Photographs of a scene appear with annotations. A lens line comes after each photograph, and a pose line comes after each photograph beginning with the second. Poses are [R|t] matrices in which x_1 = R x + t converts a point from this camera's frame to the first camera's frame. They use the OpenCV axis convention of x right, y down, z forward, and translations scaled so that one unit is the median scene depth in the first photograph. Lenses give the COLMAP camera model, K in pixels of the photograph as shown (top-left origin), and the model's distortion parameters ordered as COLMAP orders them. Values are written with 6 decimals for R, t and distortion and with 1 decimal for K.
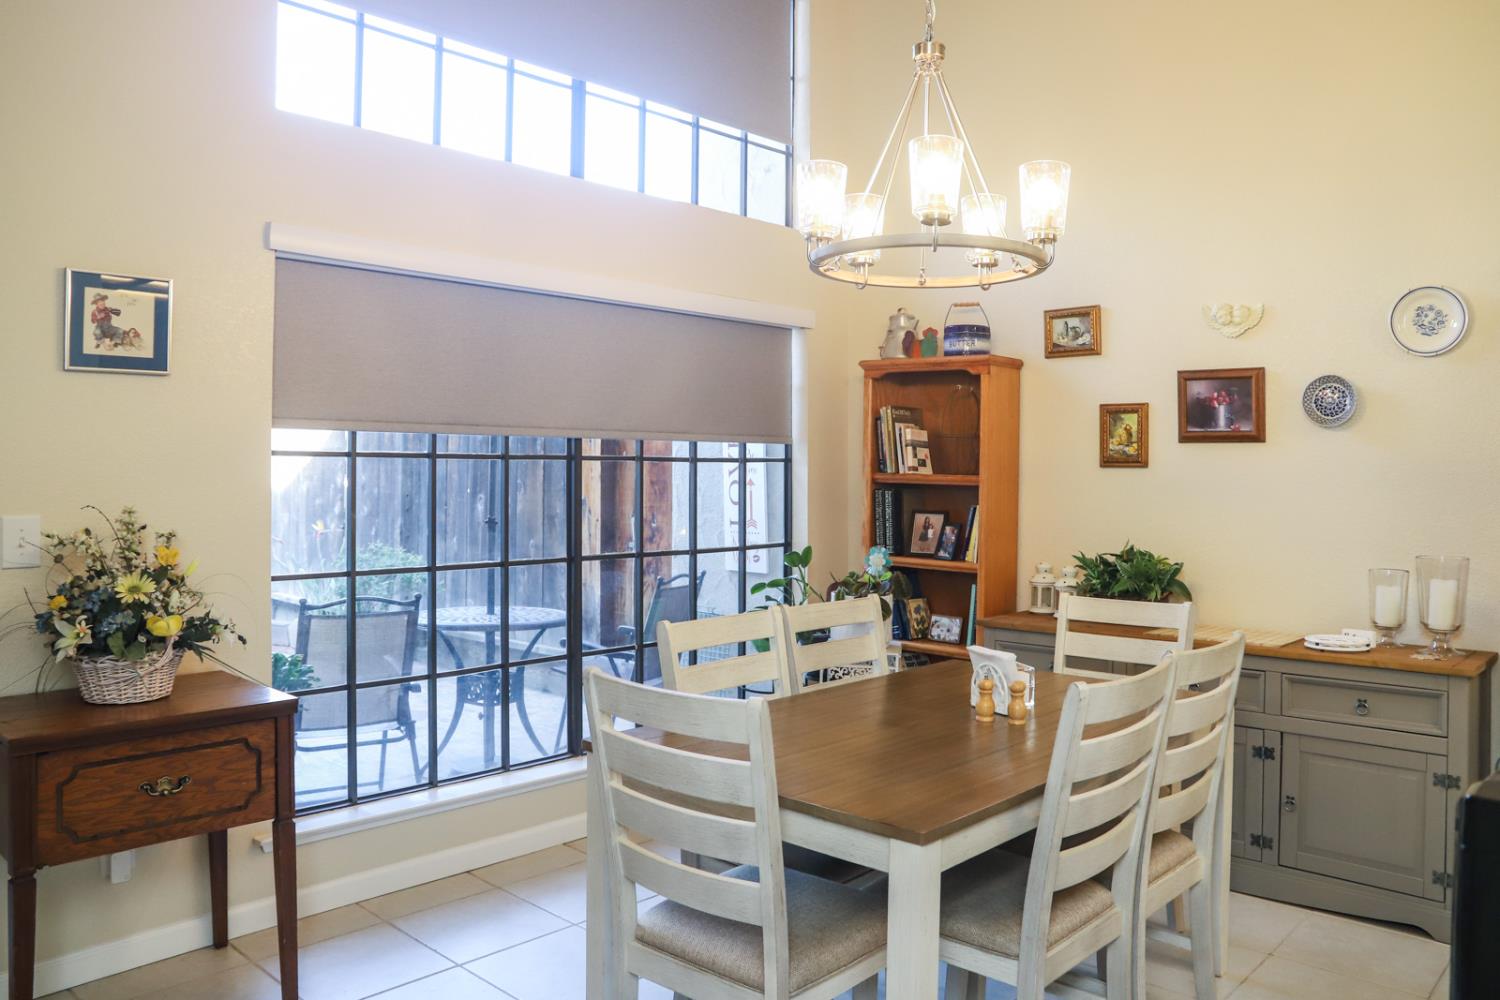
lens RADIAL K [[1118.3, 0, 750.0], [0, 1118.3, 500.0], [0, 0, 1]] dist [-0.120562, 0.093800]
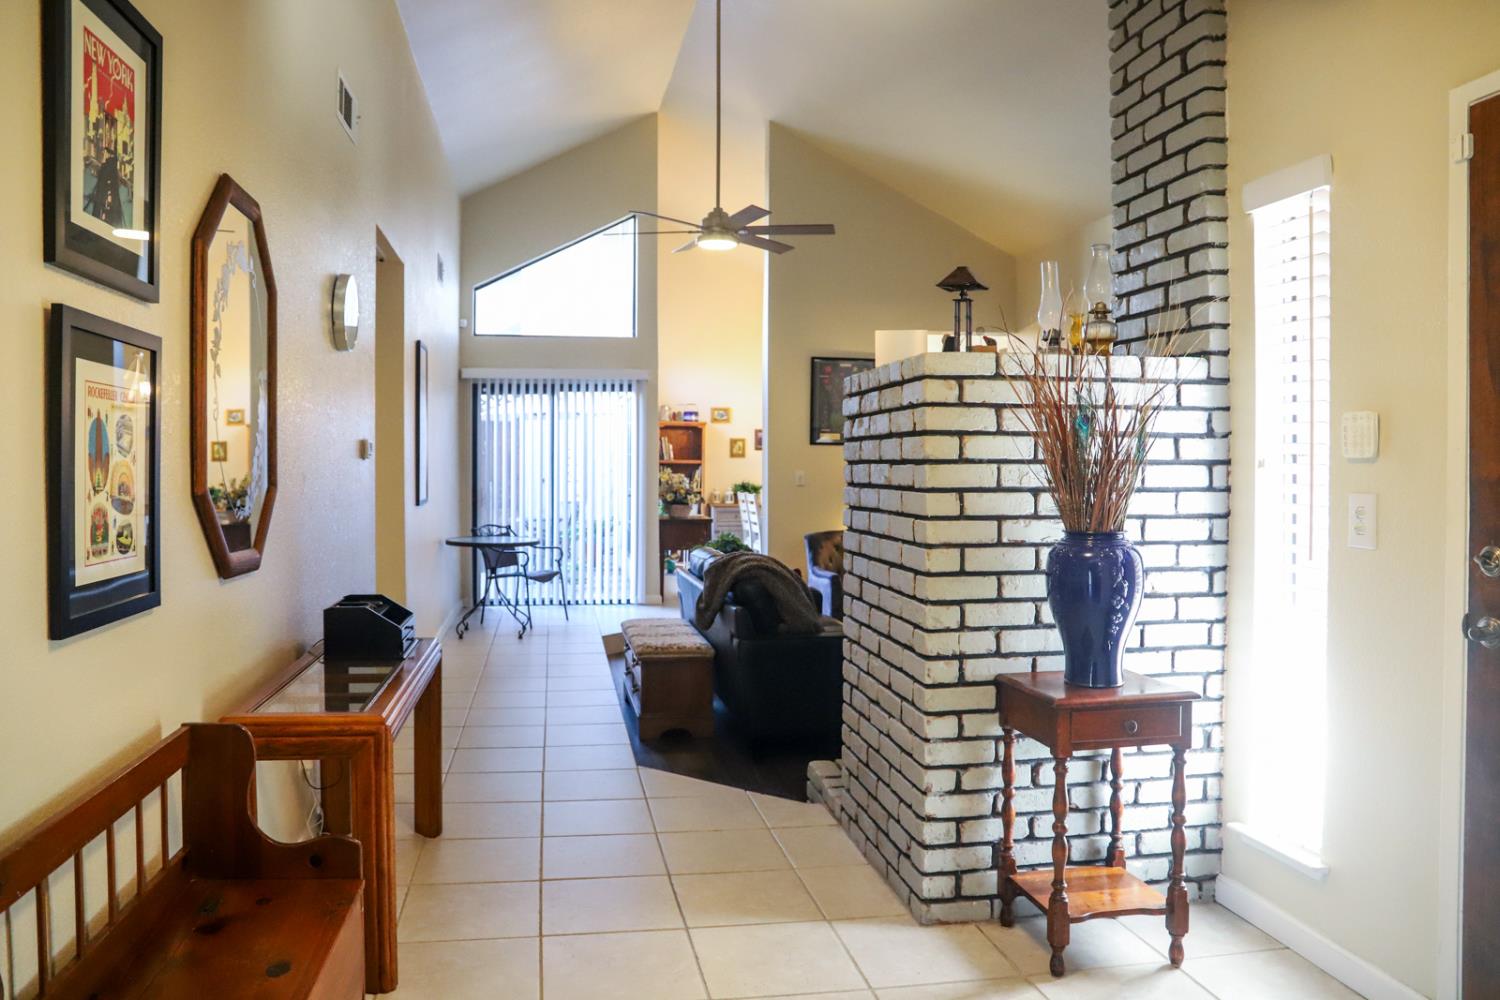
lens RADIAL K [[1077.2, 0, 724.6], [0, 1077.2, 515.7], [0, 0, 1]] dist [-0.121014, 0.085980]
pose [[0.617228, -0.052563, 0.785026, -2.203524], [0.023890, 0.998558, 0.048076, -0.011816], [-0.786421, -0.010920, 0.617594, -0.949735]]
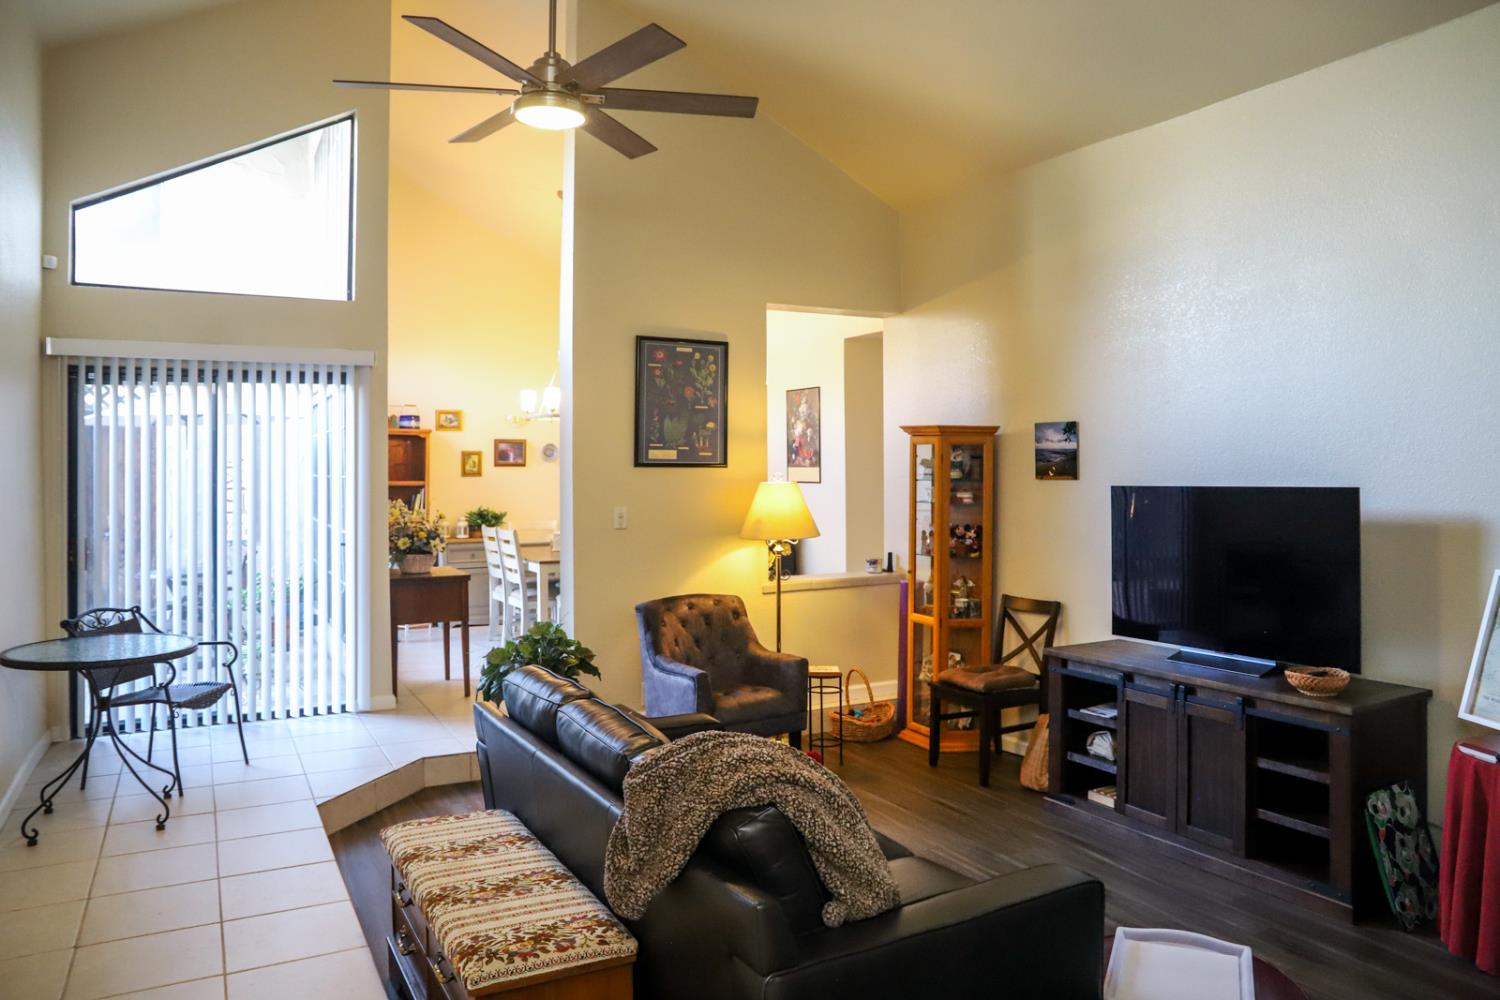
lens RADIAL K [[1054.0, 0, 748.1], [0, 1054.0, 475.9], [0, 0, 1]] dist [-0.115987, 0.093660]
pose [[0.323834, -0.025164, 0.945779, -1.682556], [0.027797, 0.999468, 0.017075, -0.053550], [-0.945705, 0.020760, 0.324361, -0.353235]]
